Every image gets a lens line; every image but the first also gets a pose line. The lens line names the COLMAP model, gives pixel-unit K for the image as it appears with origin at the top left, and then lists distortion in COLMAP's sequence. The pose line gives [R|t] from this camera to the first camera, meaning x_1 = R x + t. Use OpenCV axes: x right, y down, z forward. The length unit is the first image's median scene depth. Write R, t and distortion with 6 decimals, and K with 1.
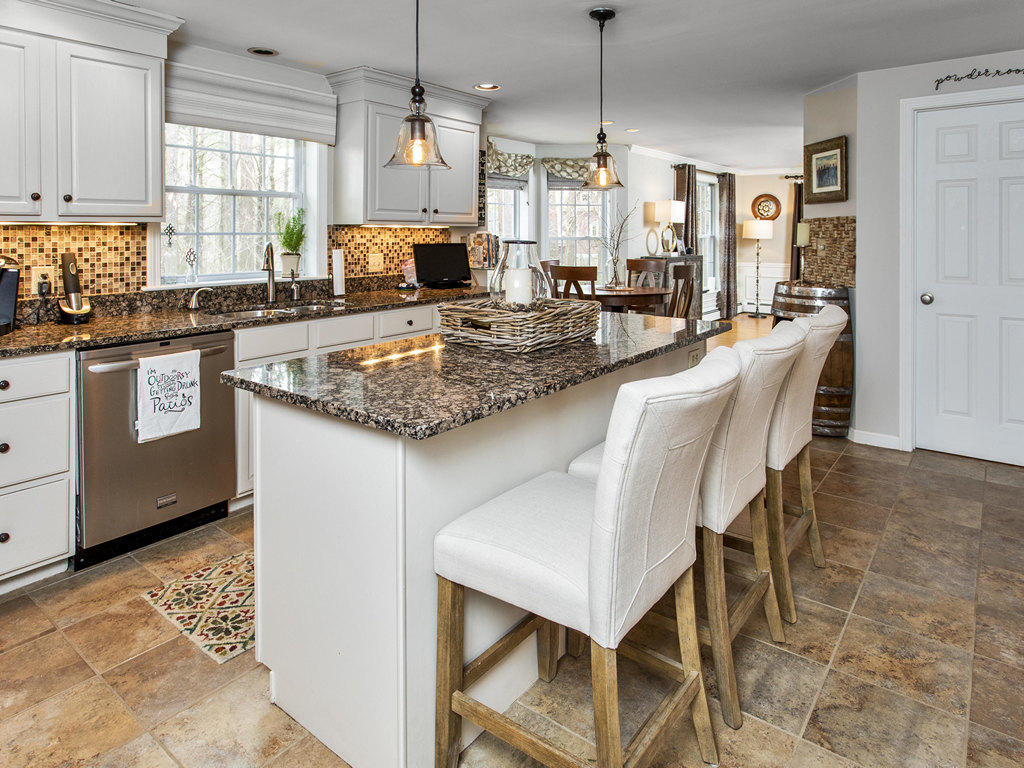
lens RADIAL K [[609.0, 0, 510.0], [0, 609.0, 386.0], [0, 0, 1]] dist [0.044041, 0.000857]
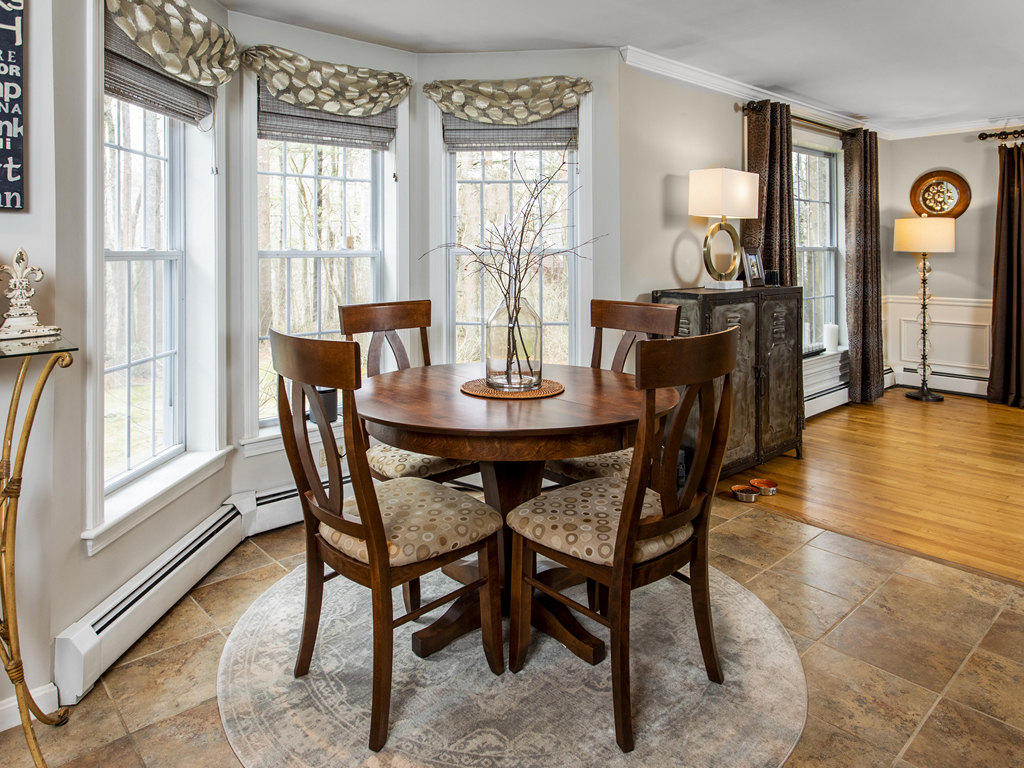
lens RADIAL K [[667.6, 0, 512.6], [0, 667.6, 379.9], [0, 0, 1]] dist [0.031799, -0.000005]
pose [[0.988616, 0.016939, -0.149506, 0.152851], [-0.026082, 0.997893, -0.059406, -0.092920], [0.148185, 0.062629, 0.986975, 0.409672]]
